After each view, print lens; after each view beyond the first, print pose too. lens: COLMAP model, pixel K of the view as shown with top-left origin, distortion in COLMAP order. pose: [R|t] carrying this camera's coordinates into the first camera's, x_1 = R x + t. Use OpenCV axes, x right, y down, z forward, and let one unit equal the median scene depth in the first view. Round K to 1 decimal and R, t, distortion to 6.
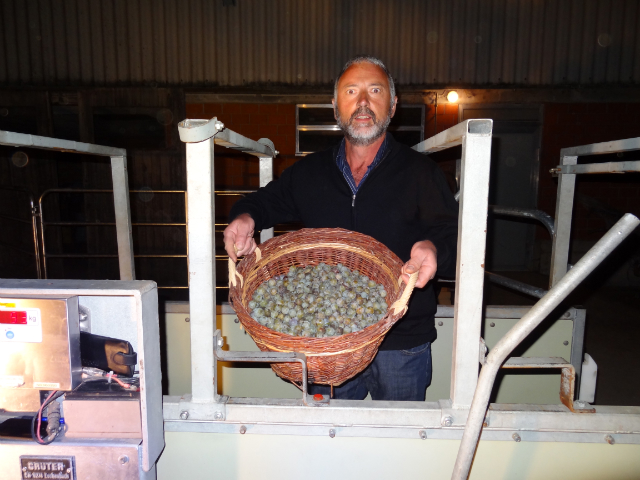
lens RADIAL K [[454.9, 0, 320.9], [0, 454.9, 241.0], [0, 0, 1]] dist [0.004586, 0.005453]
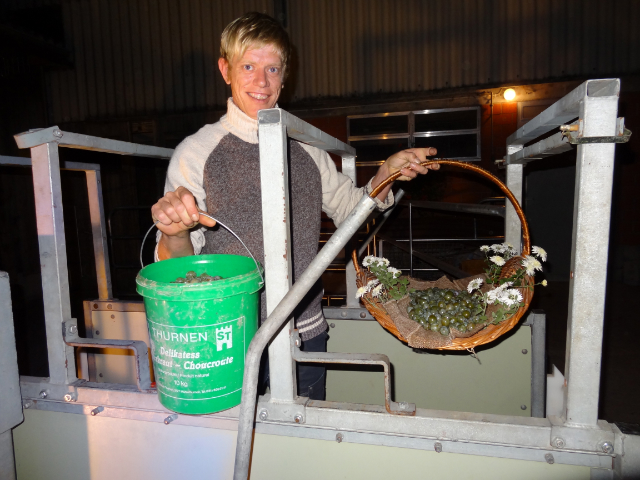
lens RADIAL K [[454.9, 0, 317.2], [0, 454.9, 237.2], [0, 0, 1]] dist [0.004586, 0.005453]
pose [[0.976517, -0.020144, -0.214496, 0.400645], [0.012132, 0.999181, -0.038605, 0.033412], [0.215098, 0.035097, 0.975962, 0.033644]]
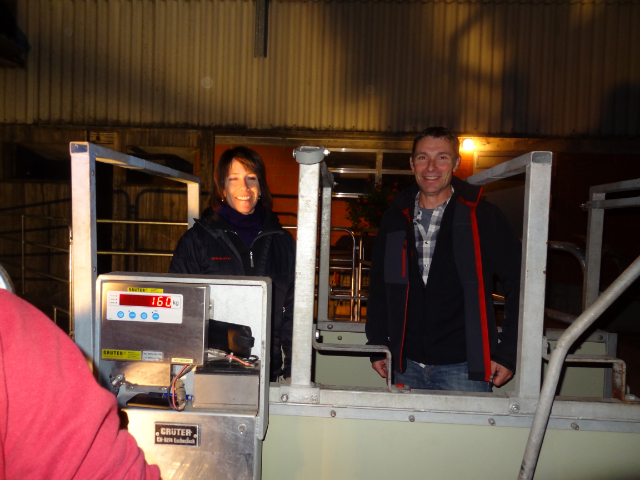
lens RADIAL K [[454.9, 0, 322.3], [0, 454.9, 238.6], [0, 0, 1]] dist [0.004586, 0.005453]
pose [[0.999624, 0.025989, -0.008749, -0.137434], [-0.026738, 0.994574, -0.100534, 0.064272], [0.006089, 0.100730, 0.994895, -0.125711]]
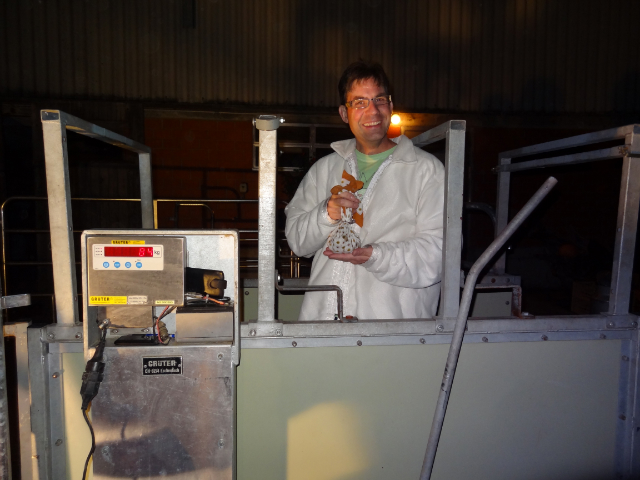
lens RADIAL K [[454.9, 0, 321.1], [0, 454.9, 237.7], [0, 0, 1]] dist [0.004586, 0.005453]
pose [[0.990593, -0.007696, 0.136627, -0.189124], [0.015012, 0.998503, -0.052595, 0.118722], [-0.136018, 0.054151, 0.989225, -0.252935]]
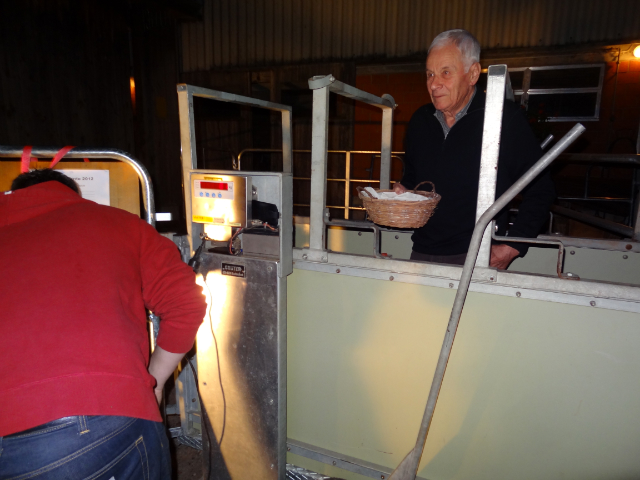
lens RADIAL K [[454.9, 0, 318.1], [0, 454.9, 240.6], [0, 0, 1]] dist [0.004586, 0.005453]
pose [[0.927509, 0.079479, -0.365253, 0.237830], [-0.059824, 0.996101, 0.064836, 0.142046], [0.368982, -0.038285, 0.928648, -0.362071]]
